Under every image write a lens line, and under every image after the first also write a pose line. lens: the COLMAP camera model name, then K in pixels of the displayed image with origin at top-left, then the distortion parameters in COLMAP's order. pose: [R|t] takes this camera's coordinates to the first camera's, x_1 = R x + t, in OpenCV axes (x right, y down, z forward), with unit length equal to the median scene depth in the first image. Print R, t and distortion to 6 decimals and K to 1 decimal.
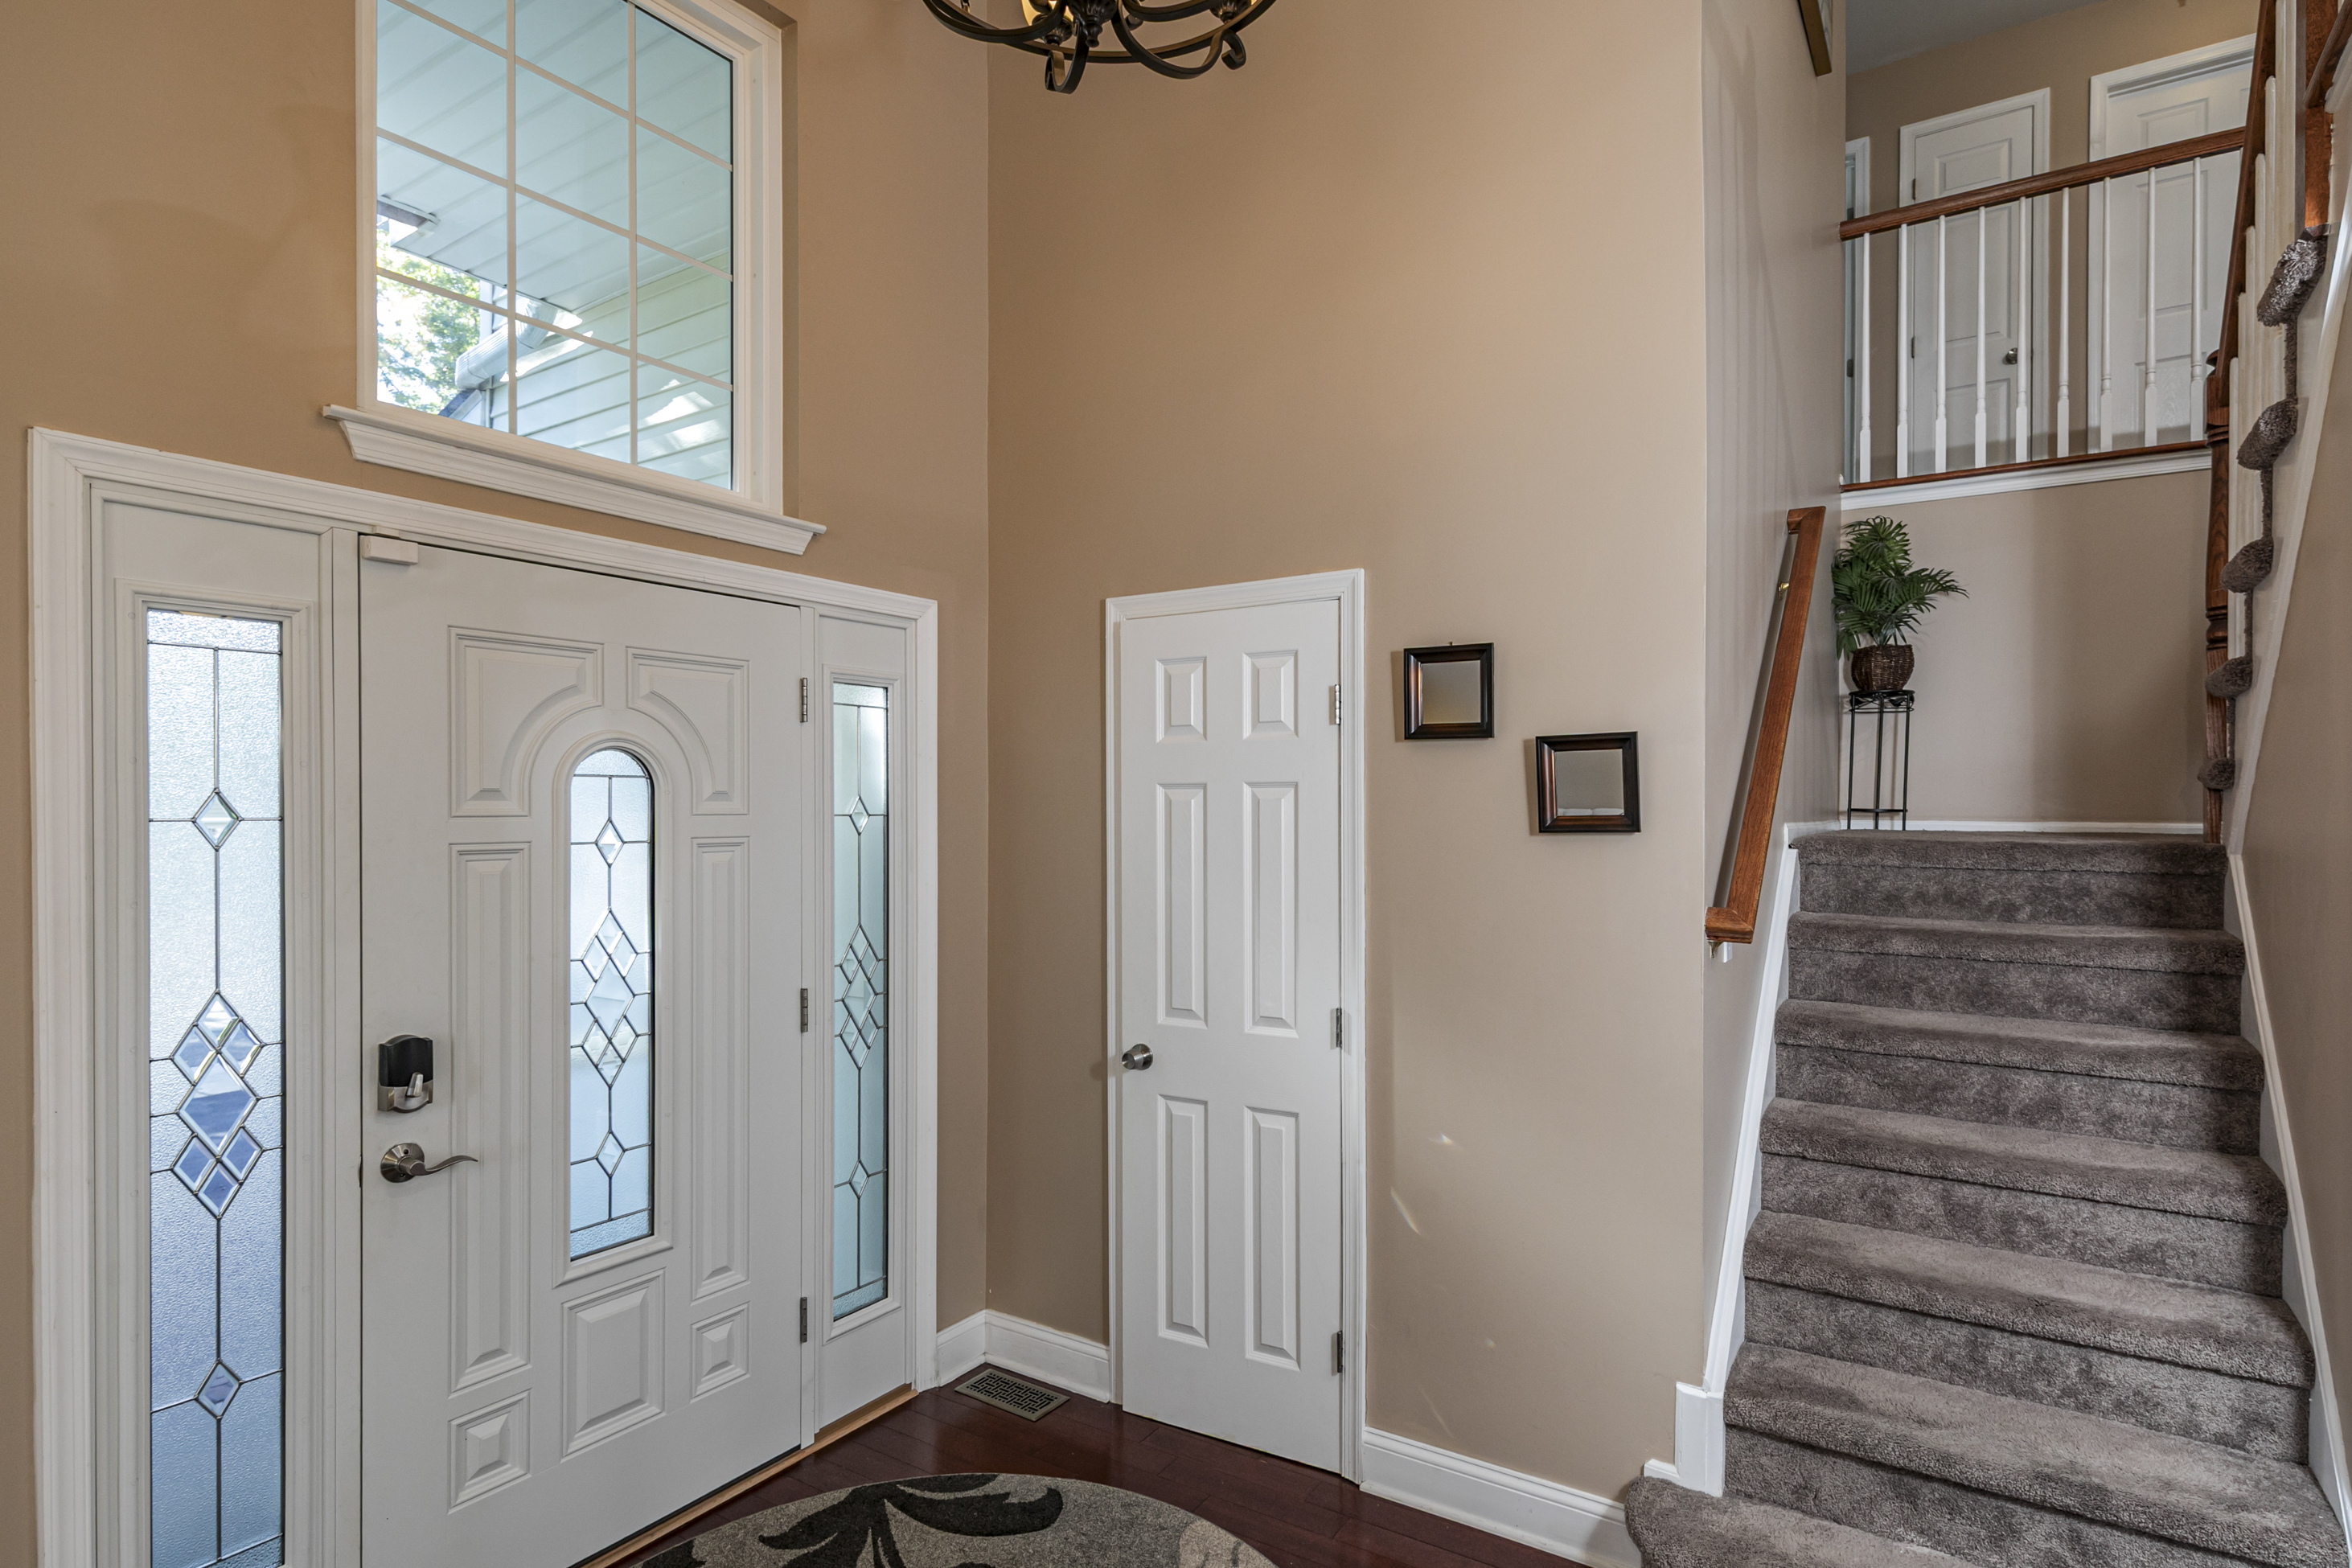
lens RADIAL K [[1144.2, 0, 1242.0], [0, 1144.2, 820.9], [0, 0, 1]] dist [0.014249, -0.006722]
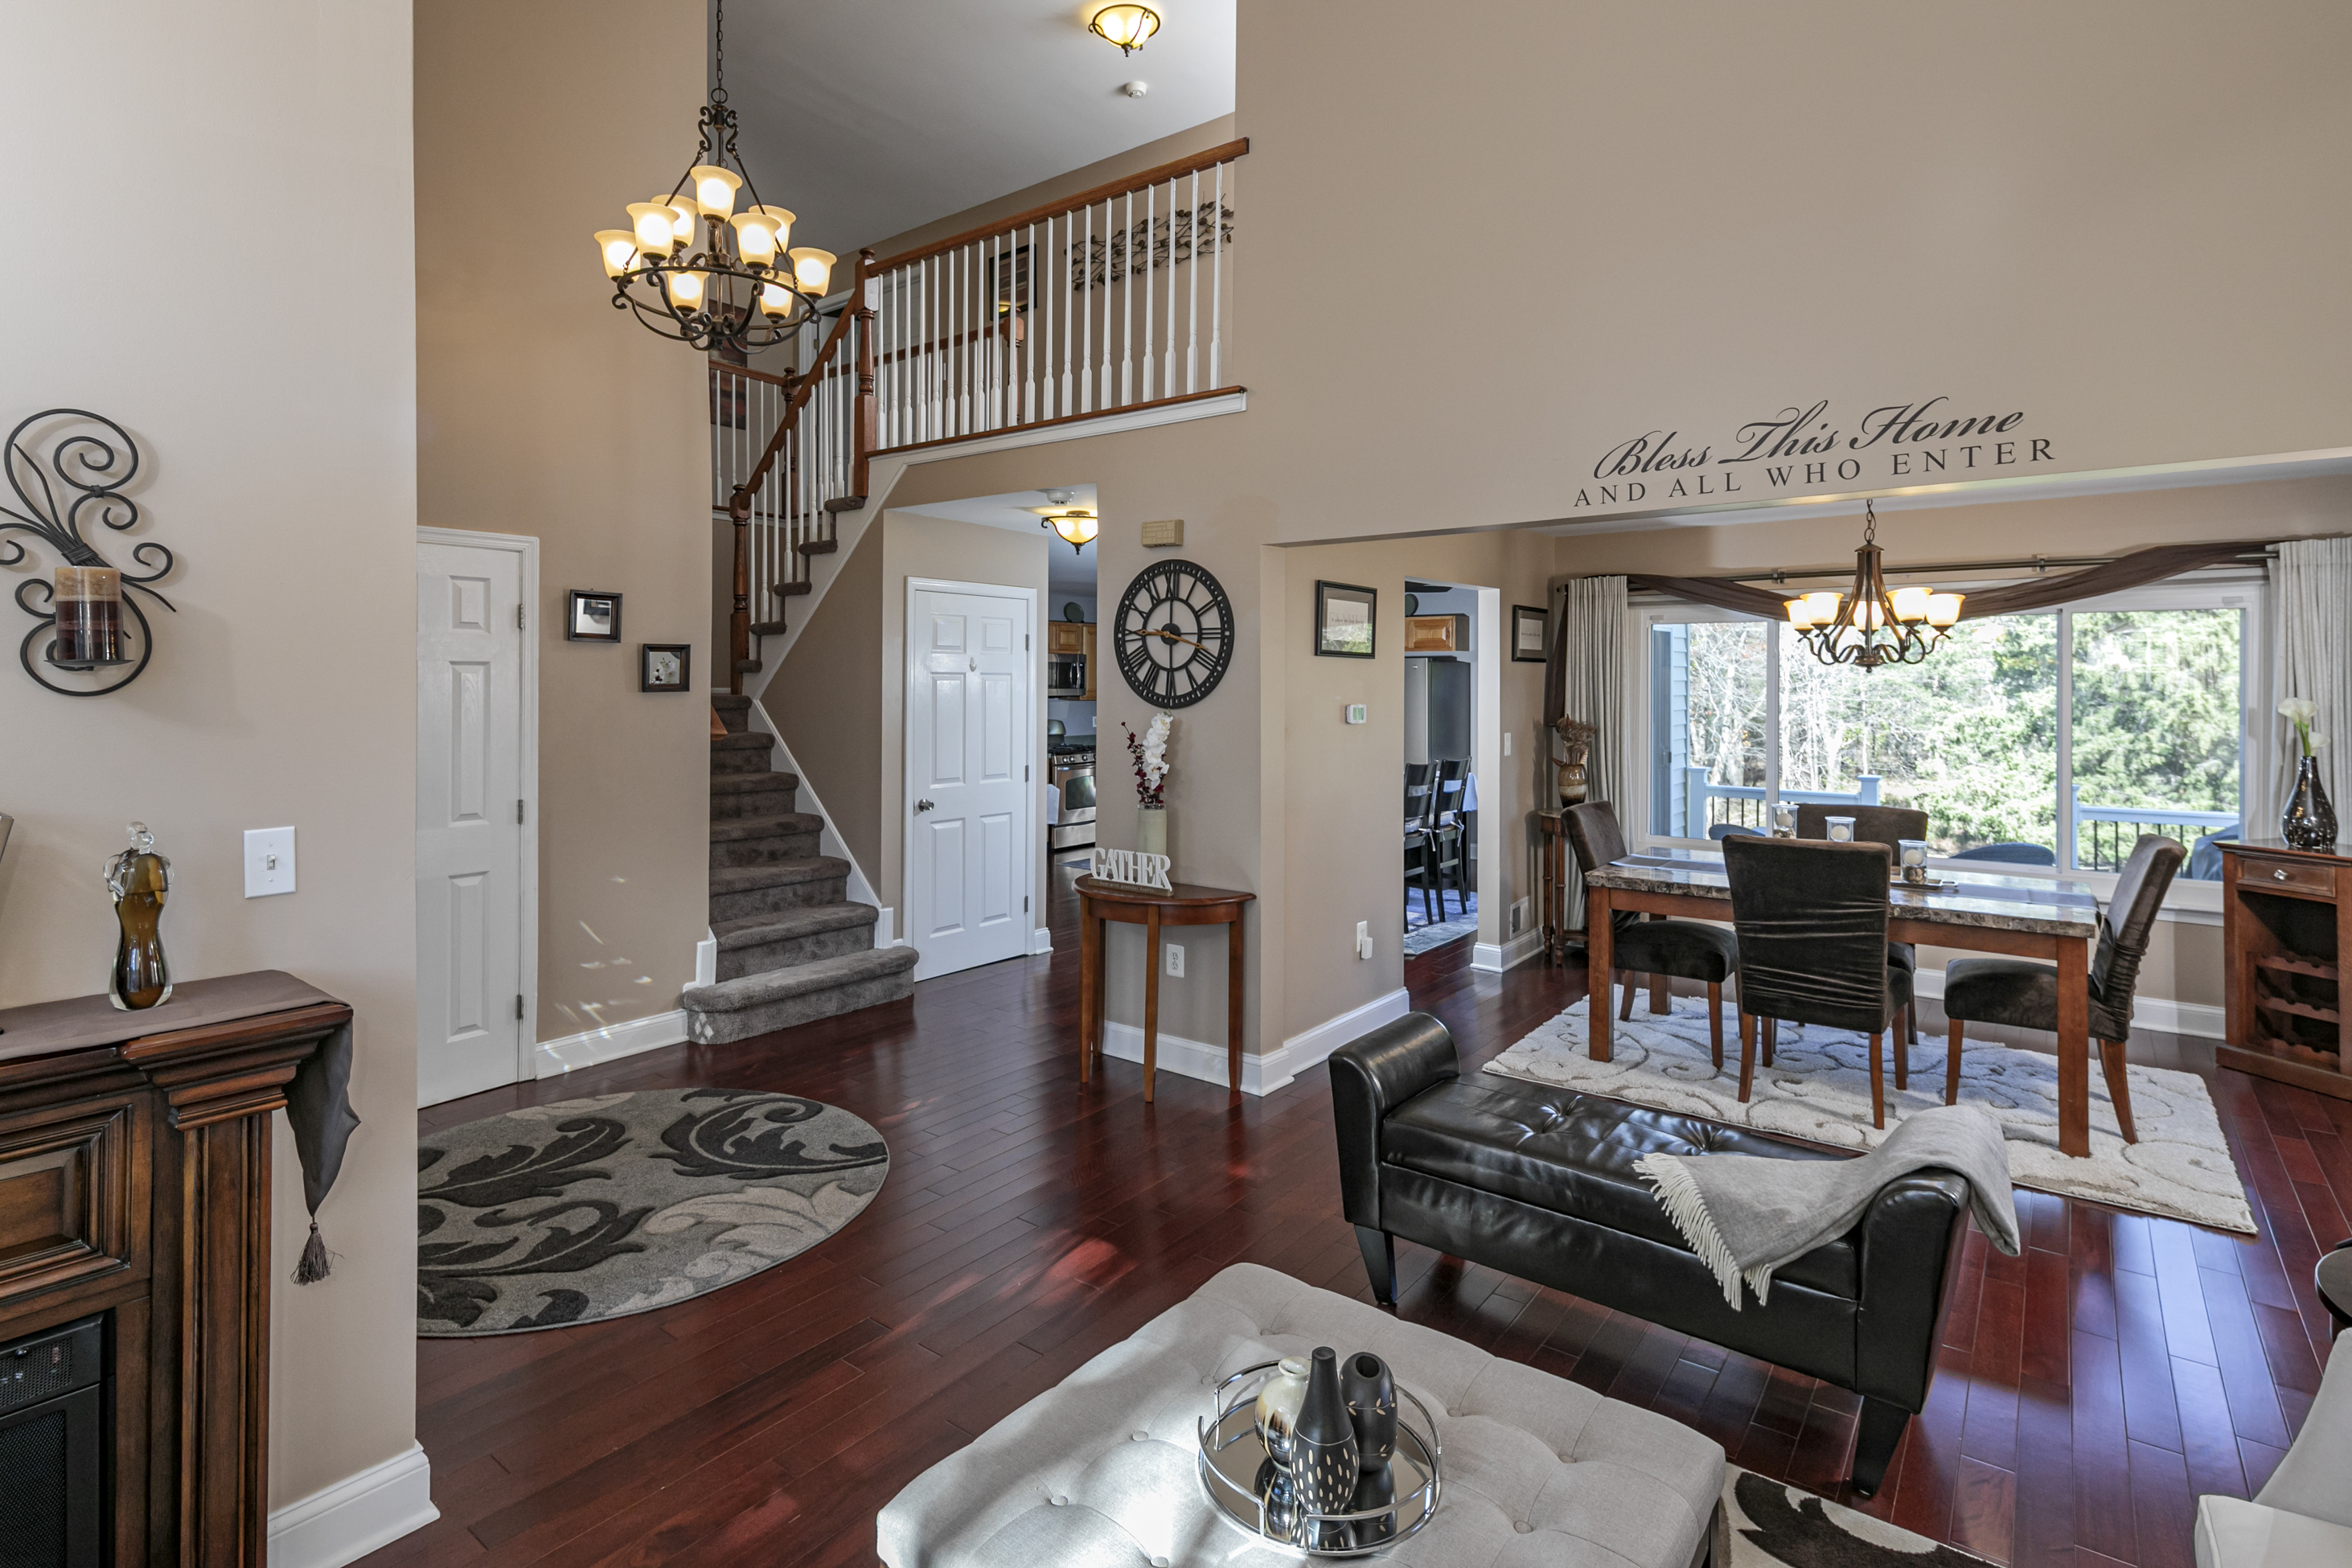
lens RADIAL K [[1144.2, 0, 1184.1], [0, 1144.2, 684.1], [0, 0, 1]] dist [0.014249, -0.006722]
pose [[0.082975, -0.000090, 0.996552, -1.536243], [0.003464, 0.999994, -0.000198, -0.000543], [-0.996546, 0.003468, 0.082975, -0.093205]]
